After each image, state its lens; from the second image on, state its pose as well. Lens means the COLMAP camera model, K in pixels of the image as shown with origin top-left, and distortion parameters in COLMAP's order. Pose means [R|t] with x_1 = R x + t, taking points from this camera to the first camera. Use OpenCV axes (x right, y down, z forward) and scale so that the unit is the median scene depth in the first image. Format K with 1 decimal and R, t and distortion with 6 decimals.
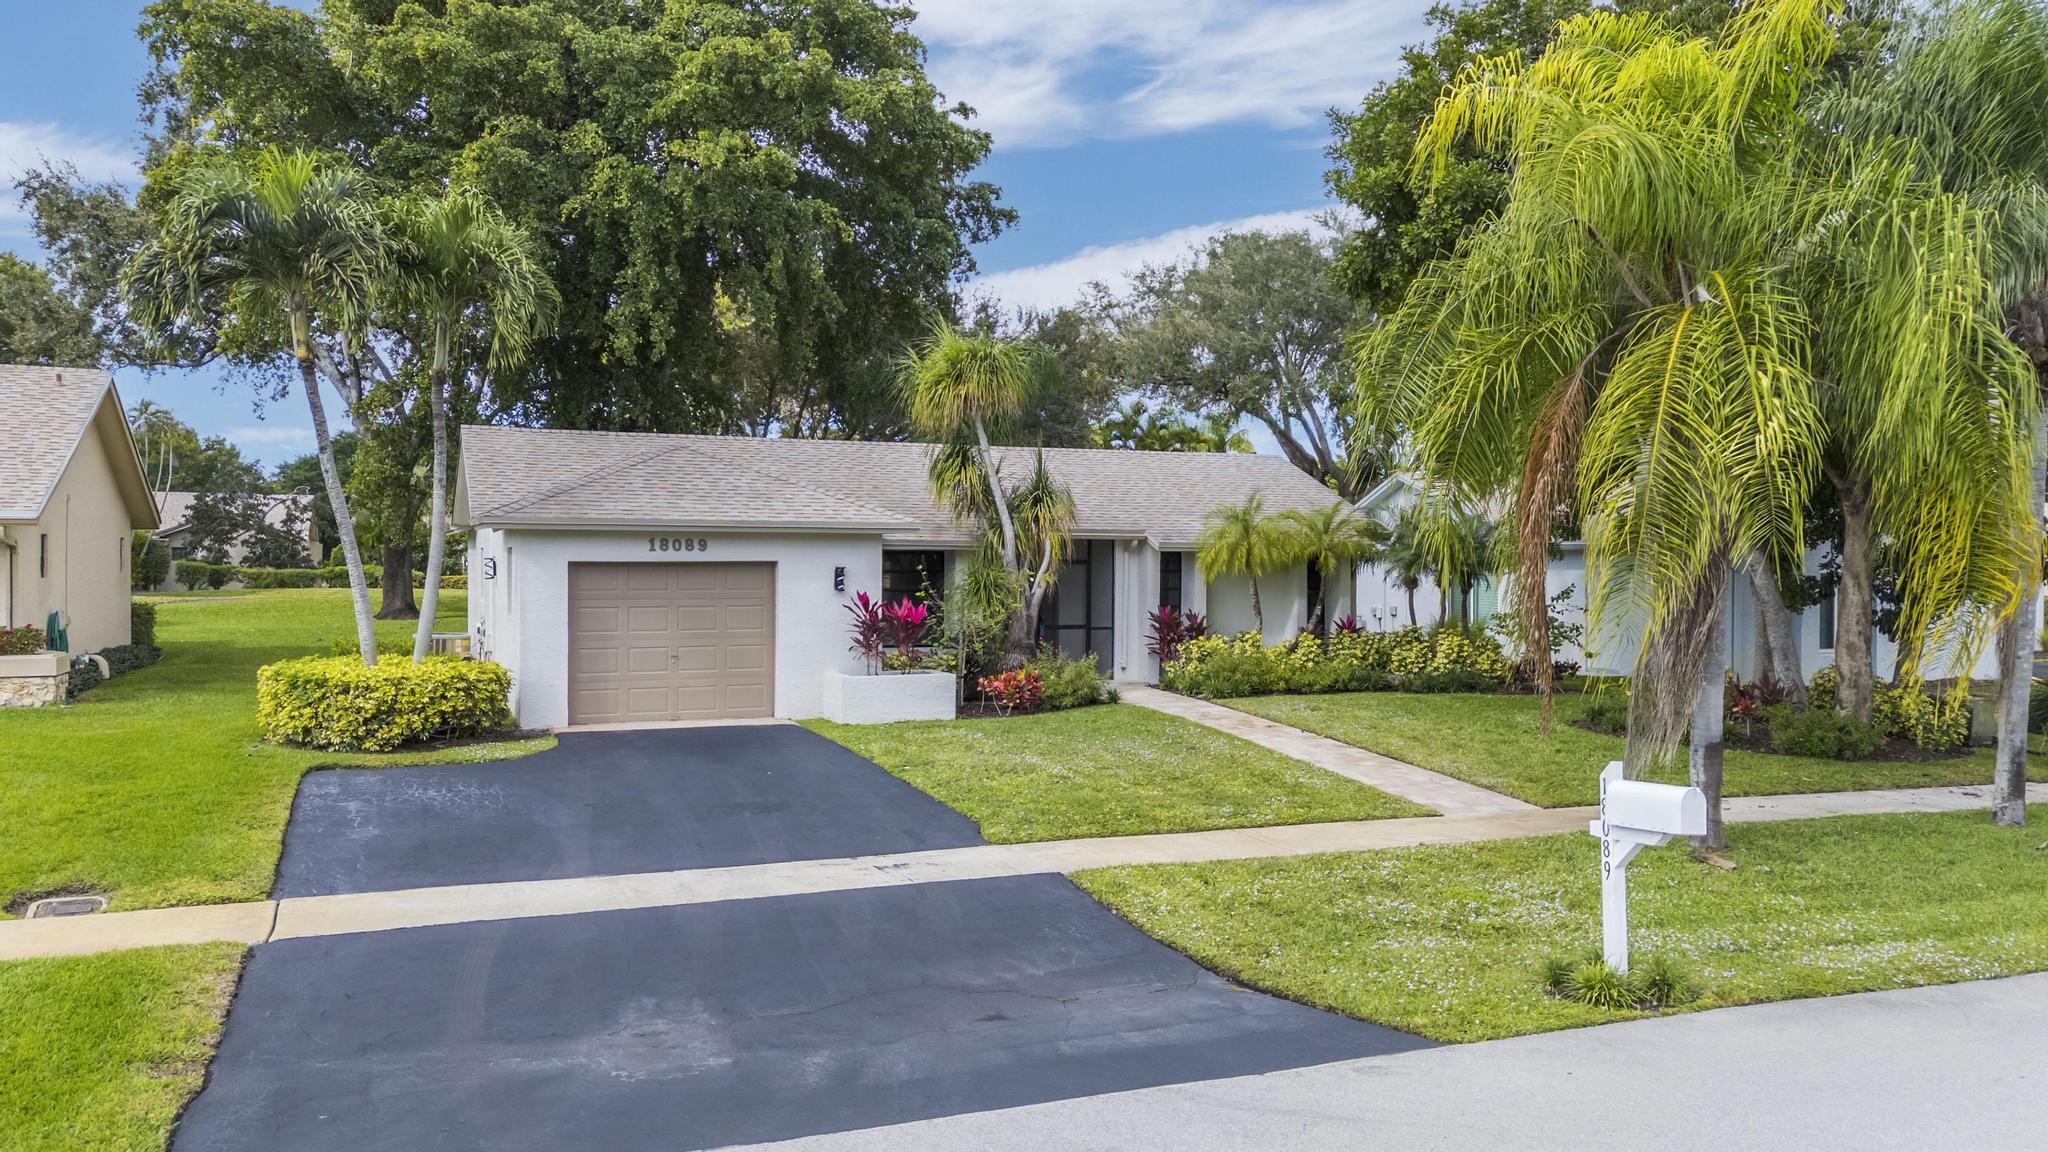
lens RADIAL K [[1527.8, 0, 1011.1], [0, 1527.8, 591.3], [0, 0, 1]] dist [0.077327, 0.003217]
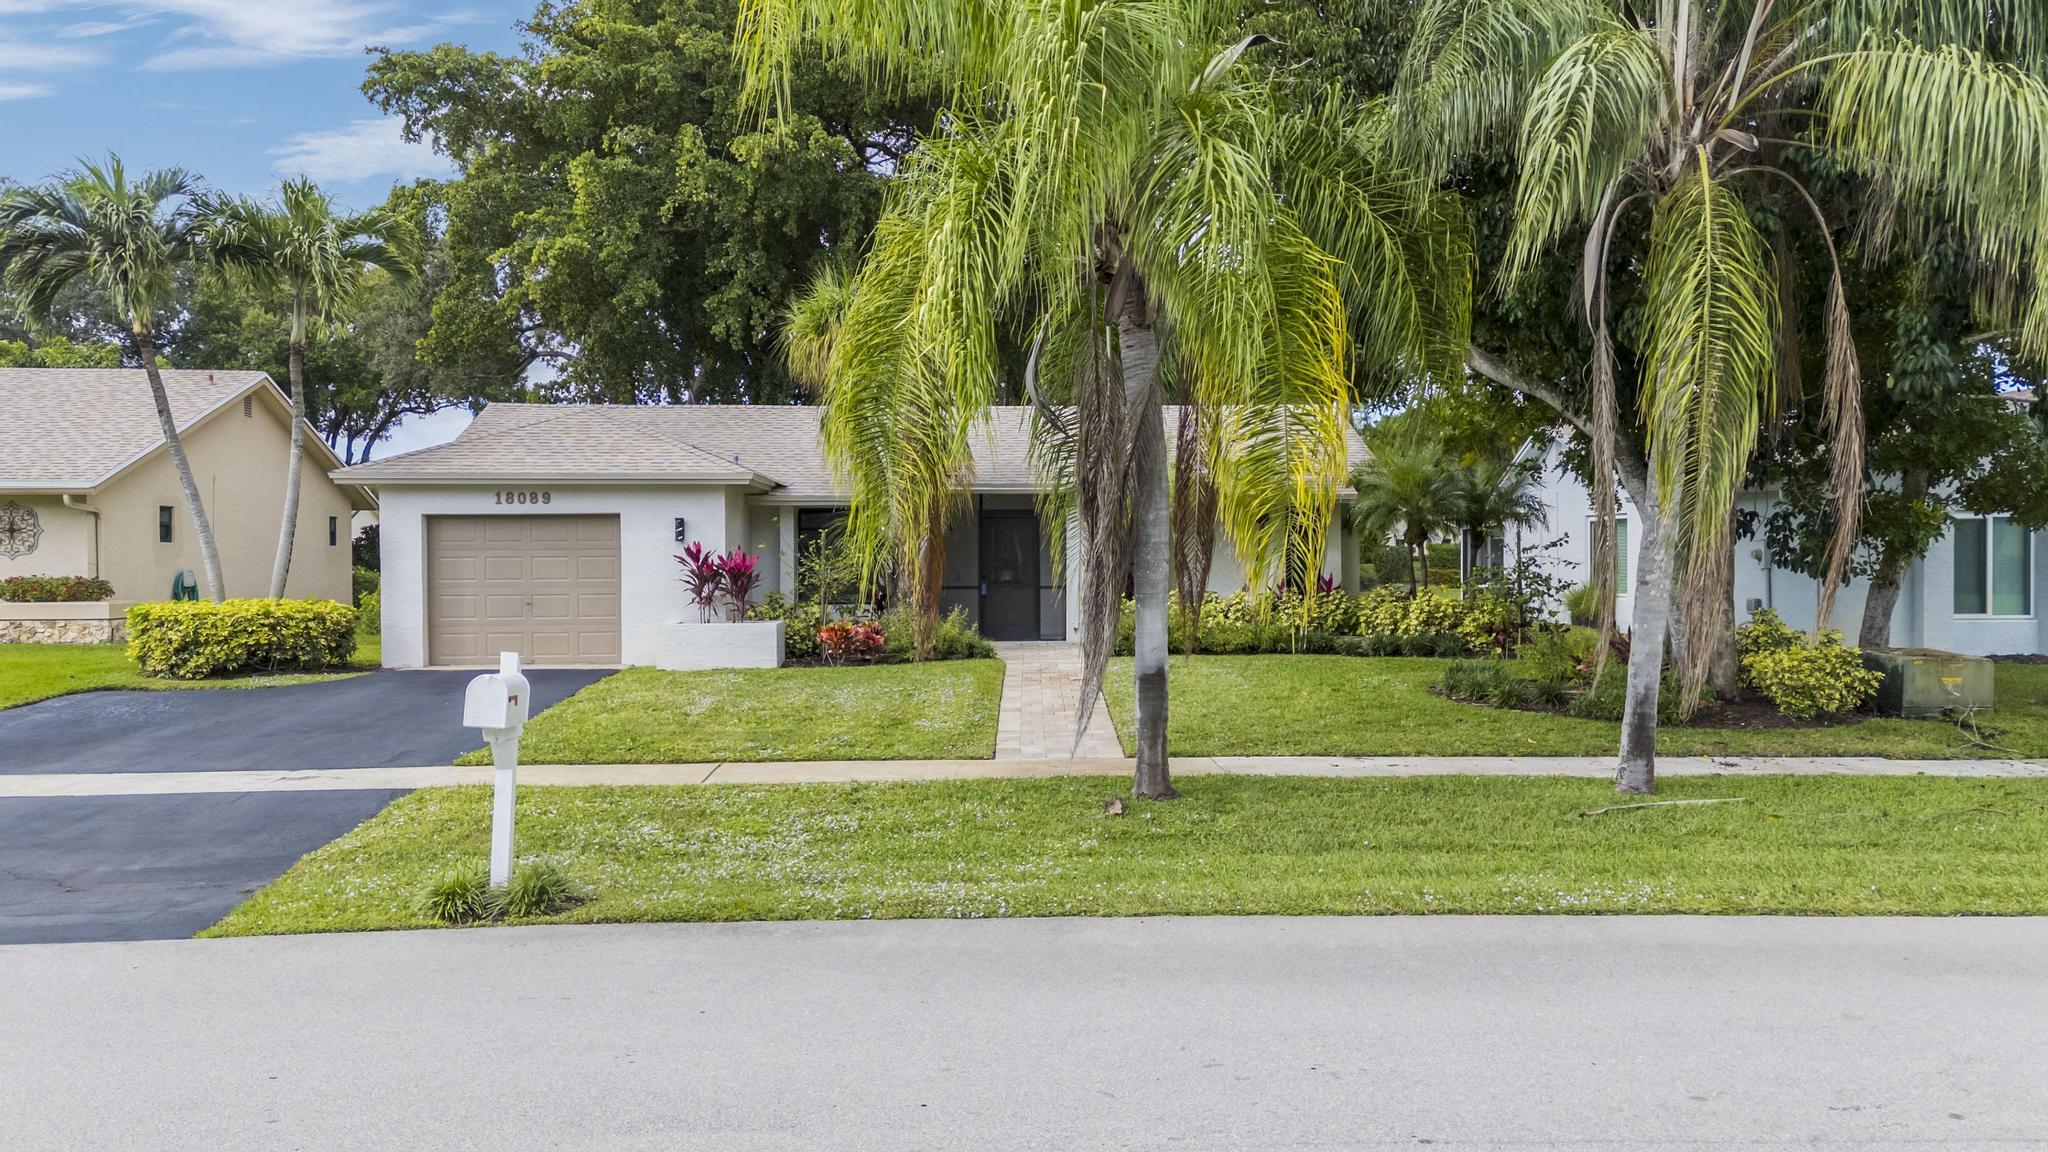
lens RADIAL K [[1527.8, 0, 1009.8], [0, 1527.8, 569.6], [0, 0, 1]] dist [0.077327, 0.003217]
pose [[0.939057, -0.005706, -0.343714, 0.461708], [0.001150, 0.999909, -0.013457, 0.033854], [0.343760, 0.012242, 0.938978, 0.113485]]
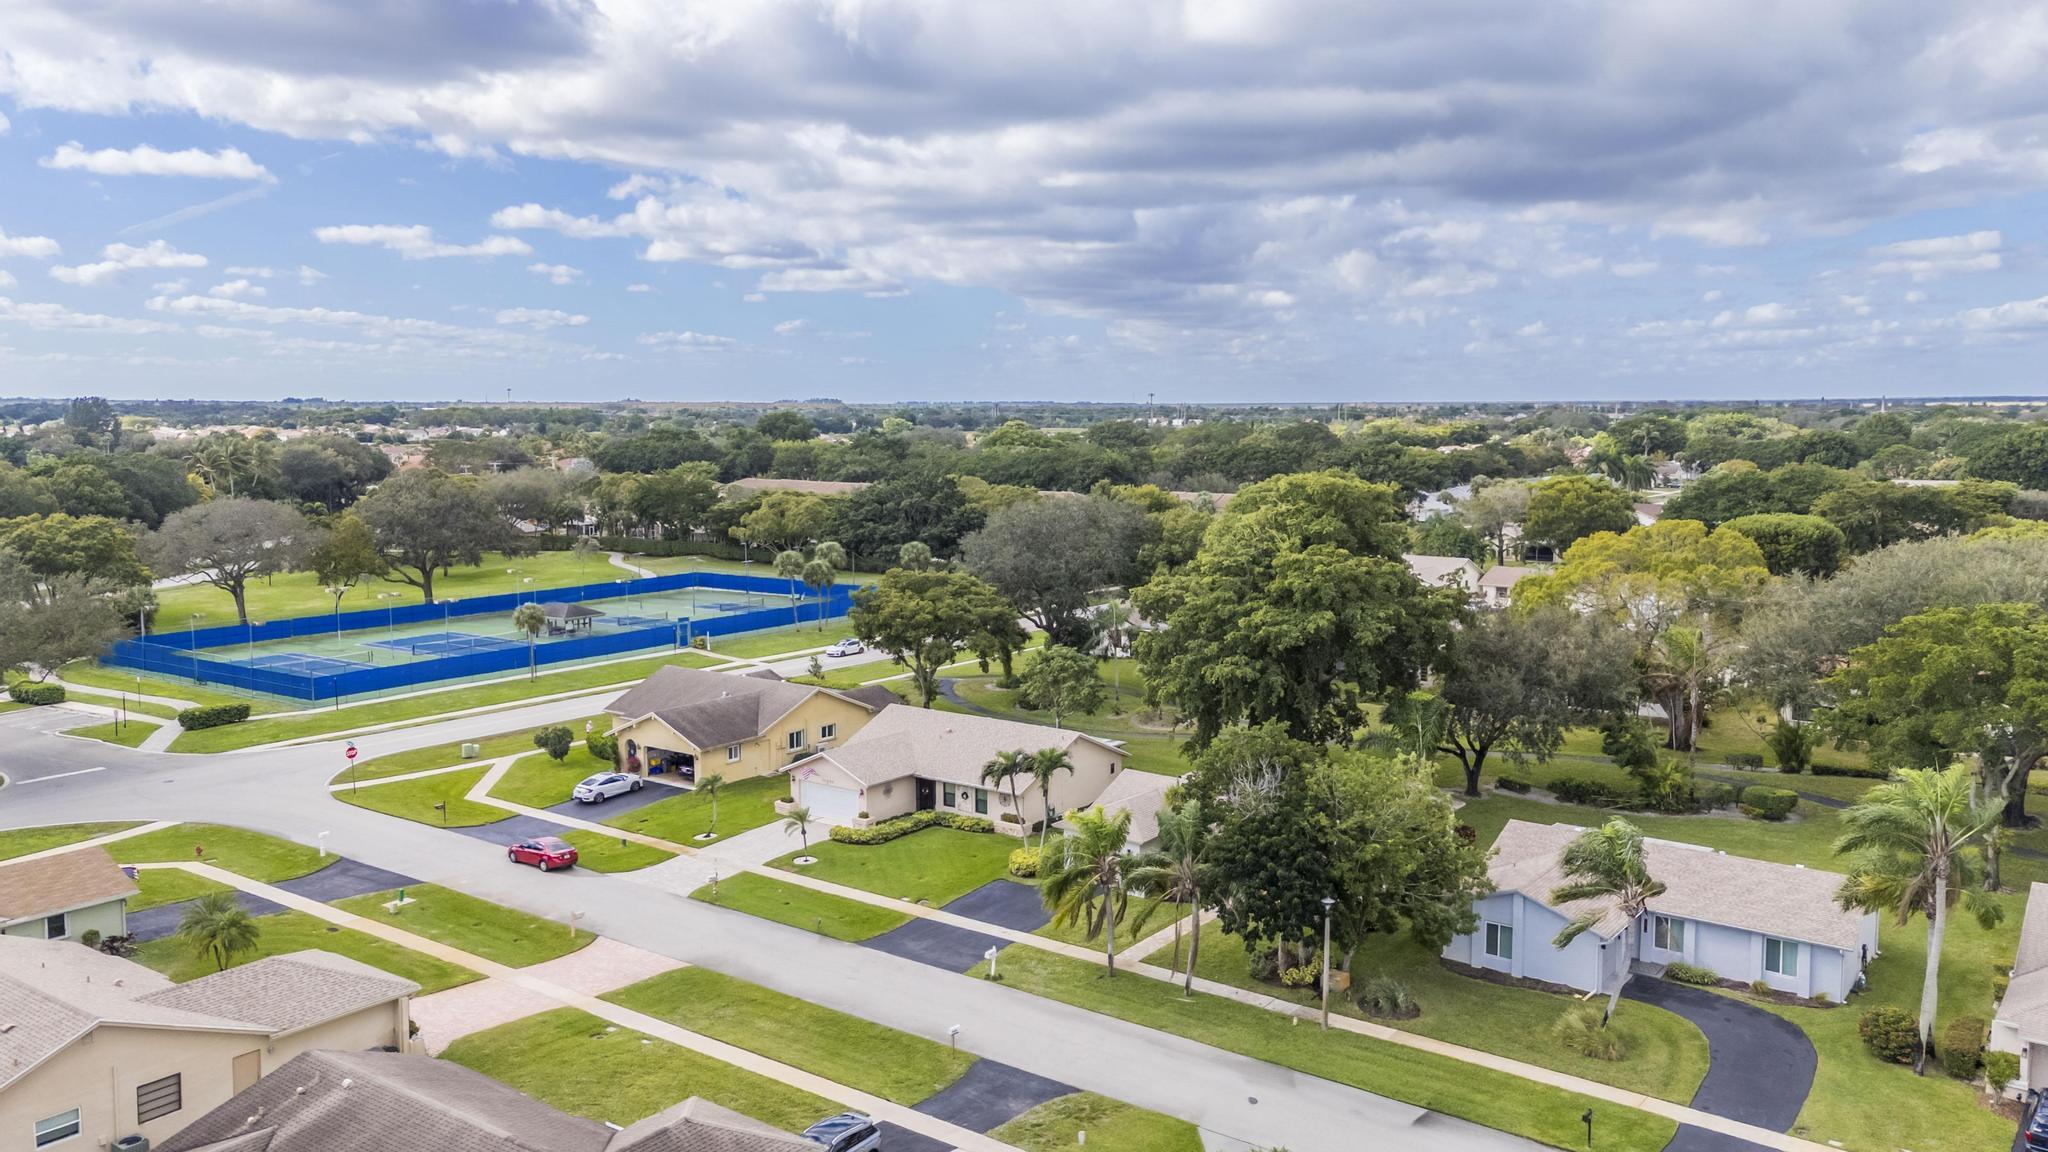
lens RADIAL K [[1527.8, 0, 1031.7], [0, 1527.8, 554.5], [0, 0, 1]] dist [0.077327, 0.003217]
pose [[0.521298, 0.074420, -0.850124, 2.999517], [-0.012545, 0.996751, 0.079563, -1.063392], [0.853283, -0.030812, 0.520537, -1.175873]]
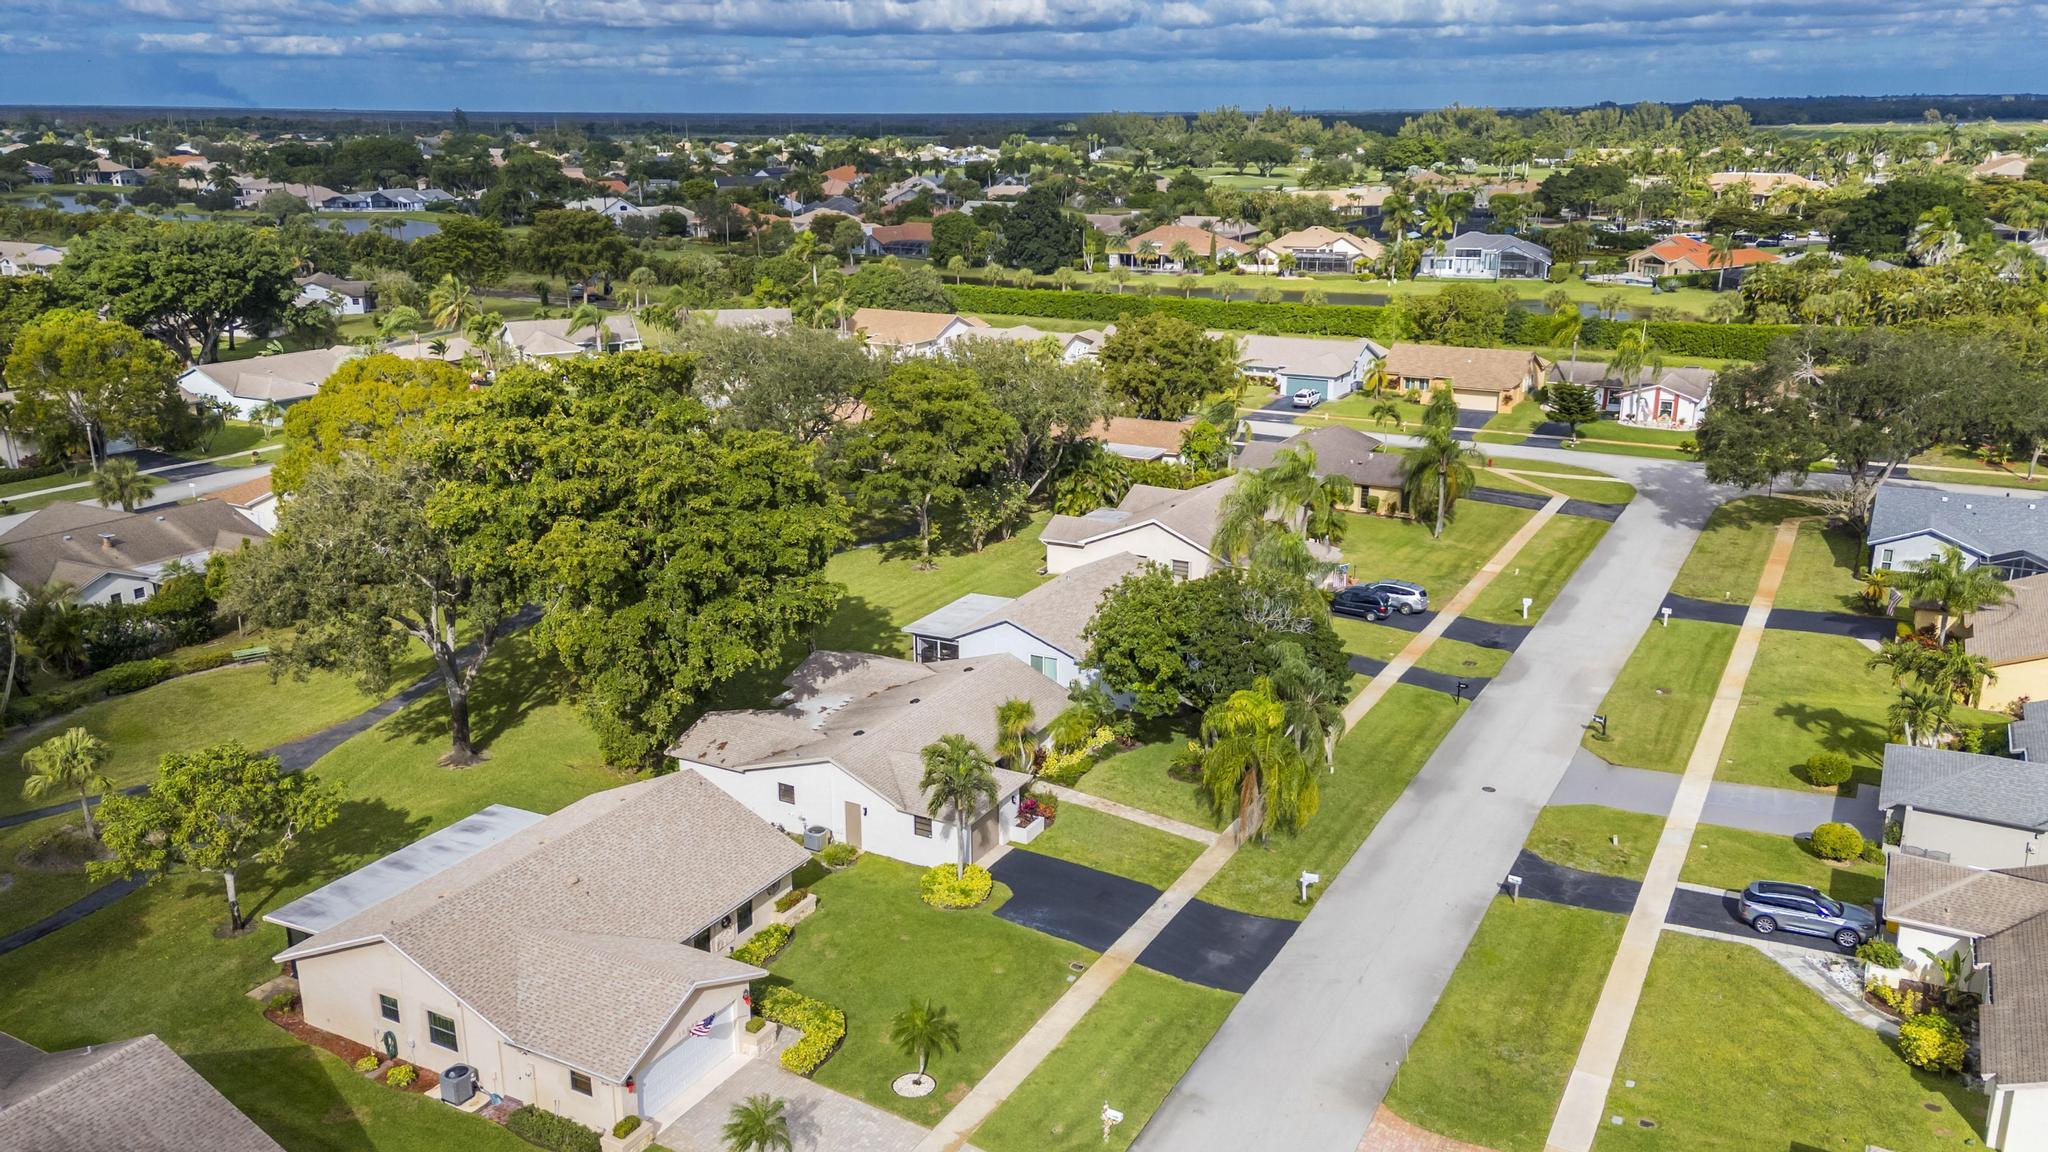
lens RADIAL K [[1609.6, 0, 1037.6], [0, 1609.6, 570.2], [0, 0, 1]] dist [0.093424, -0.011720]
pose [[0.771414, -0.186445, 0.608407, -2.096333], [0.024457, 0.964093, 0.264435, -1.400430], [-0.635864, -0.189109, 0.748275, -1.506220]]
